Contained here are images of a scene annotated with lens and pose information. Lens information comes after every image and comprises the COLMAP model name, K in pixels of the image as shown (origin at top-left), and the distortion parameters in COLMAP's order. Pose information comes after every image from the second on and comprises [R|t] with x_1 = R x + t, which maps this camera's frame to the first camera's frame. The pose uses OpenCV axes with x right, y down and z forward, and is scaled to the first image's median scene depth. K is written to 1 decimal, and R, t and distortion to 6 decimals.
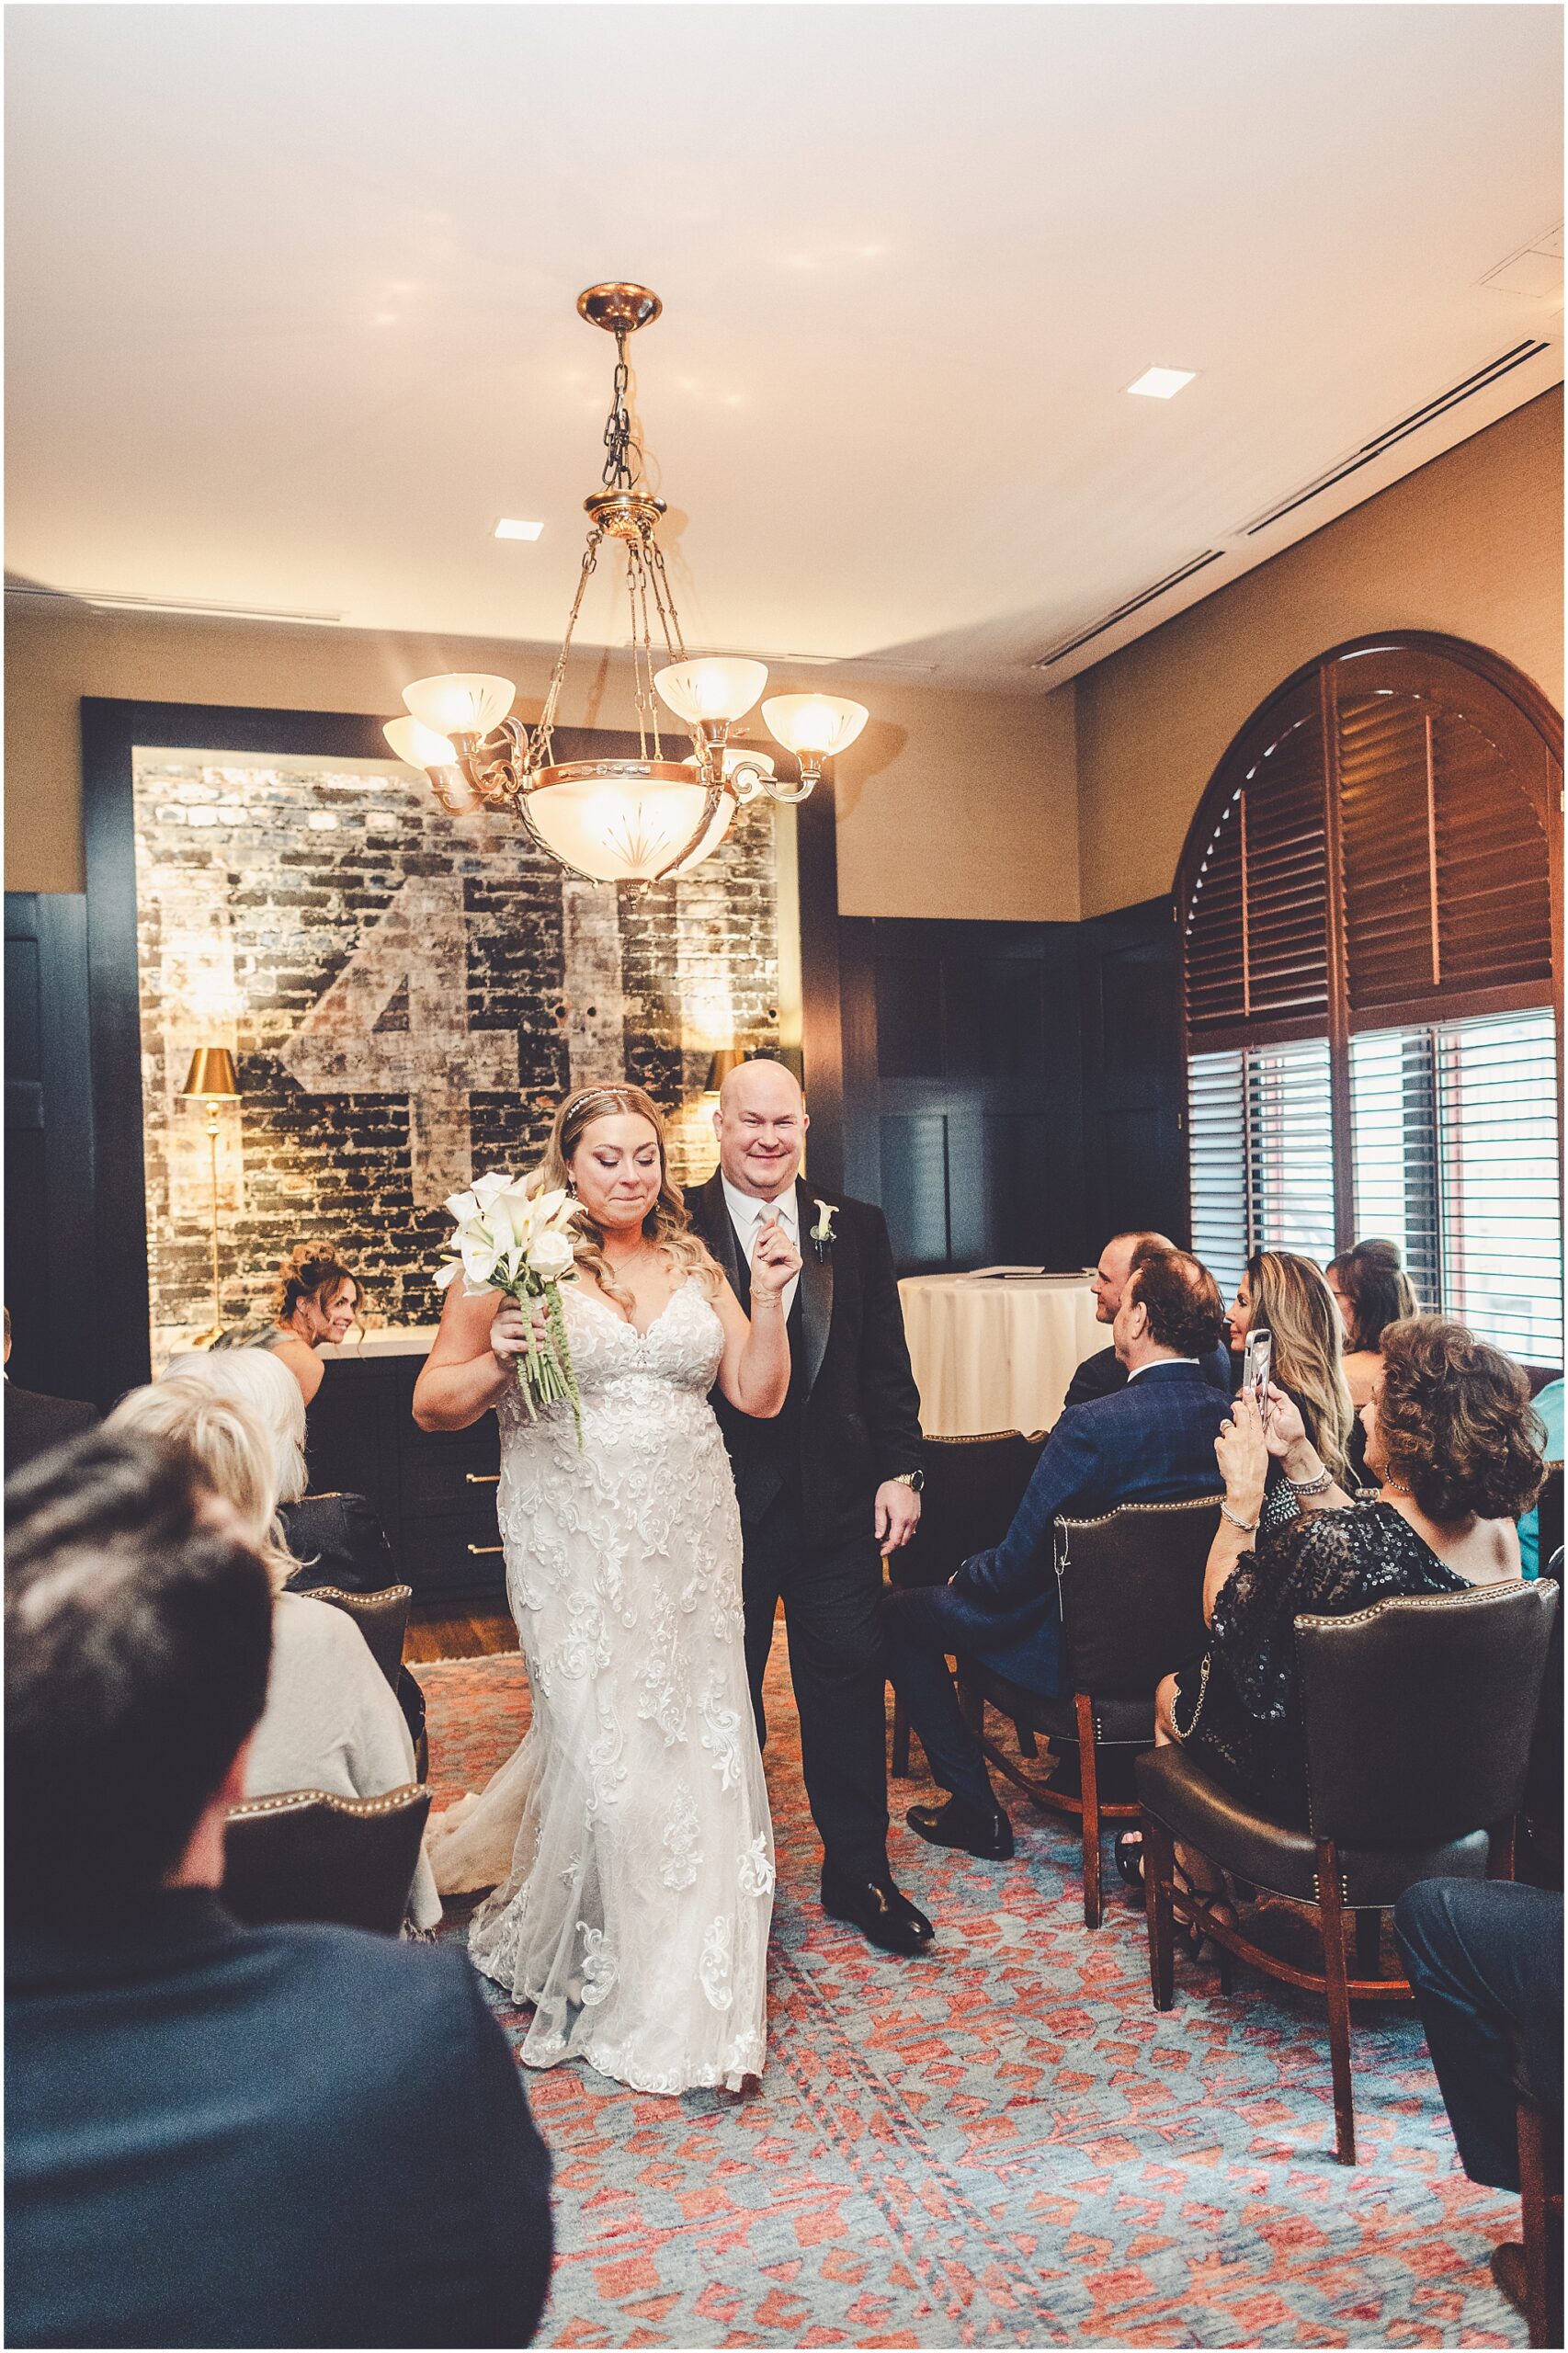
lens RADIAL K [[1589.7, 0, 784.0], [0, 1589.7, 1176.5], [0, 0, 1]] dist [-0.024018, -0.000856]
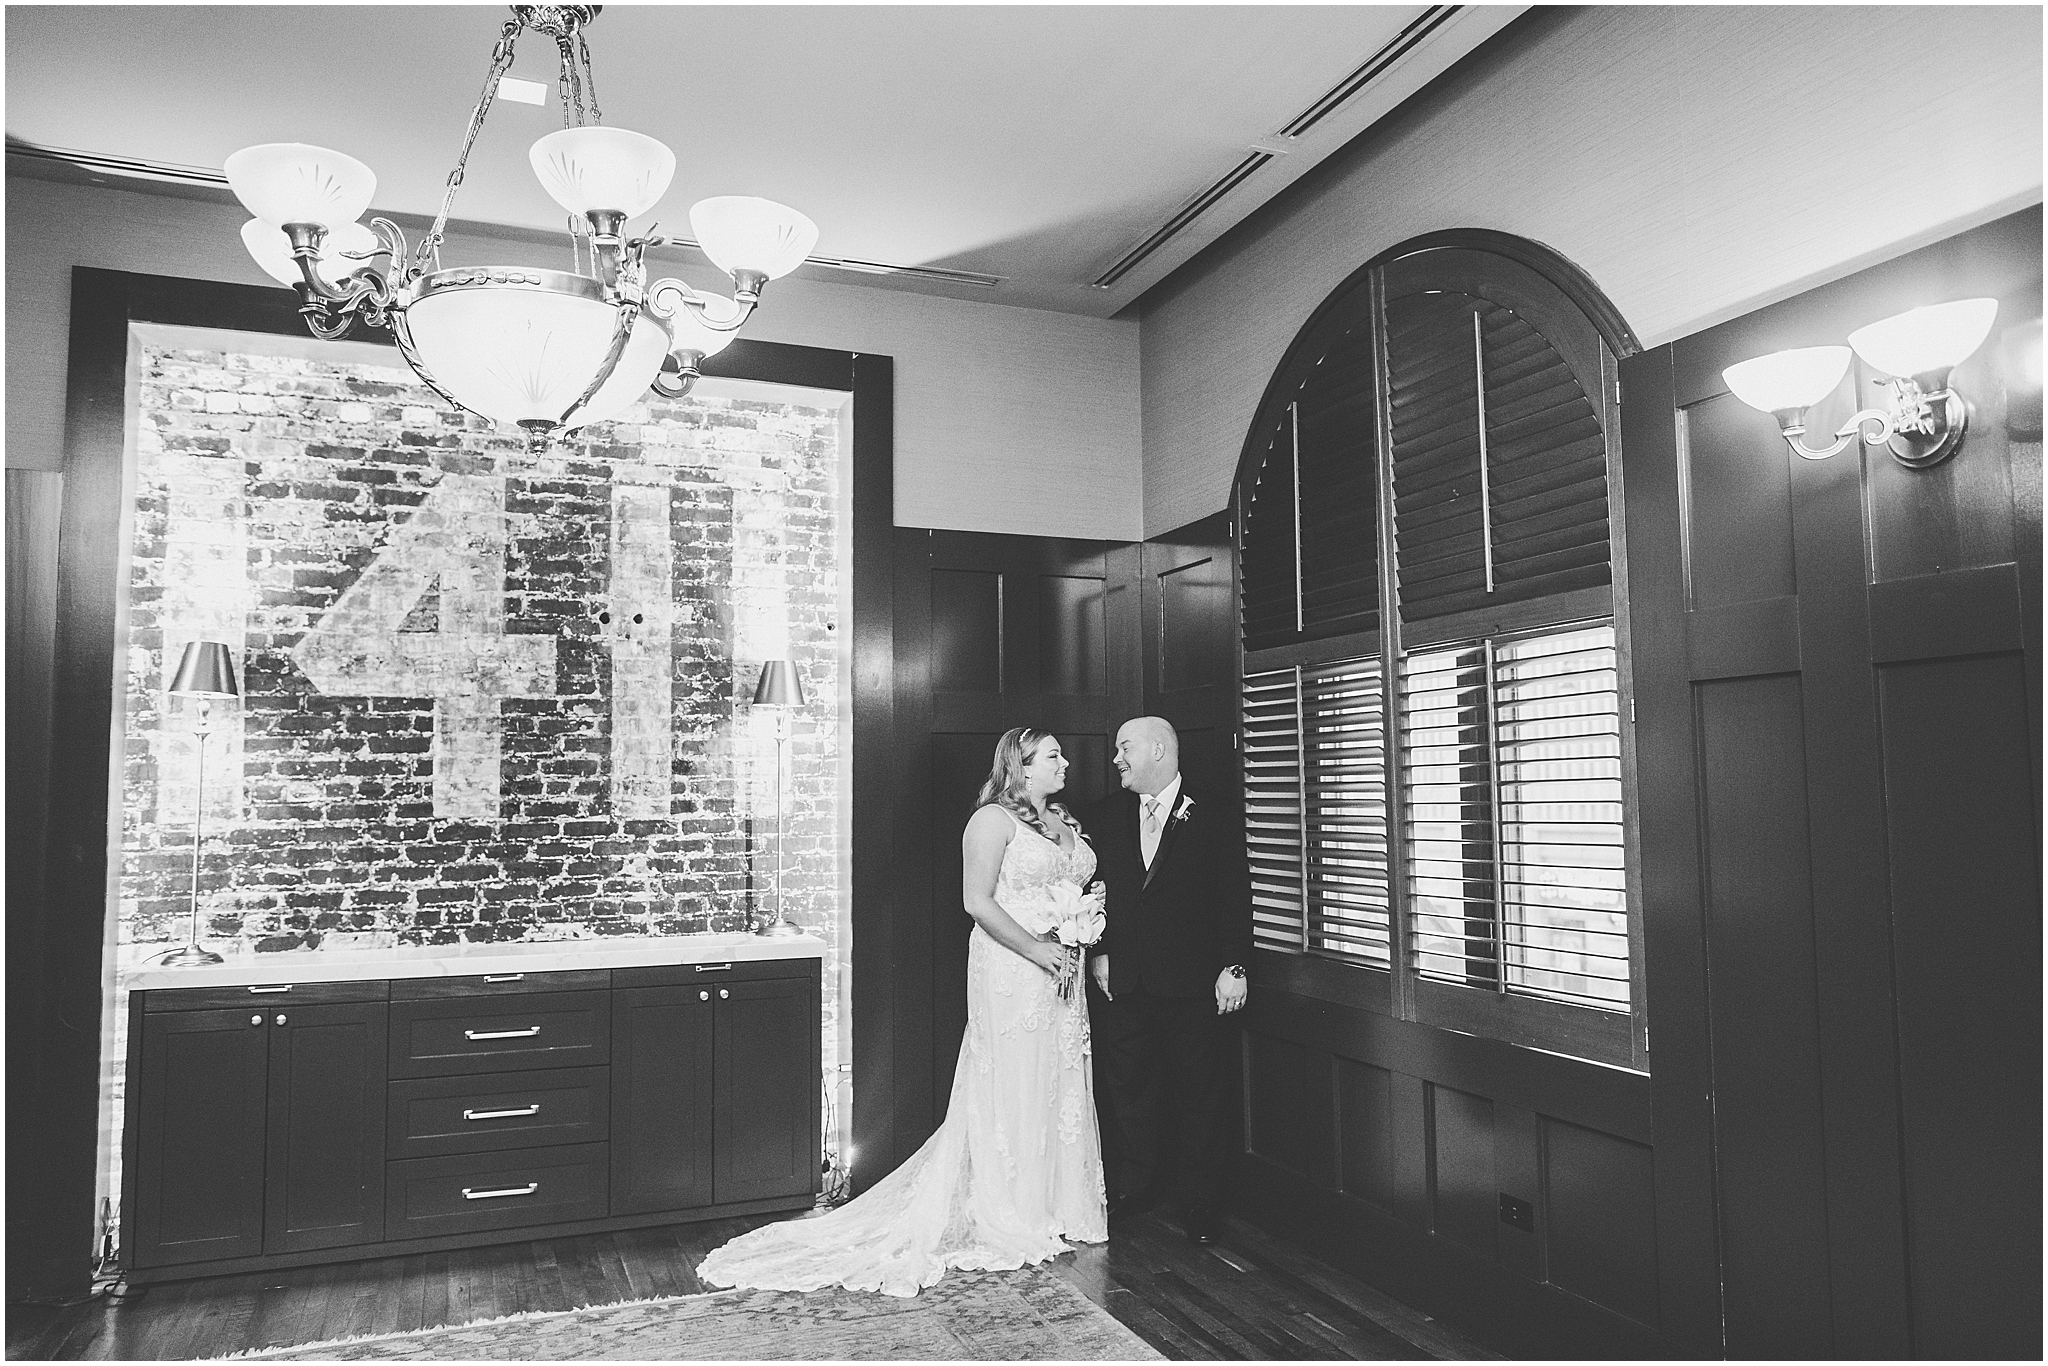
lens RADIAL K [[1383.6, 0, 1024.0], [0, 1383.6, 683.0], [0, 0, 1]] dist [-0.024018, -0.000856]
pose [[0.998457, 0.020076, 0.051768, 0.074335], [-0.015365, 0.995838, -0.089839, 0.007539], [-0.053357, 0.088905, 0.994610, 0.160966]]
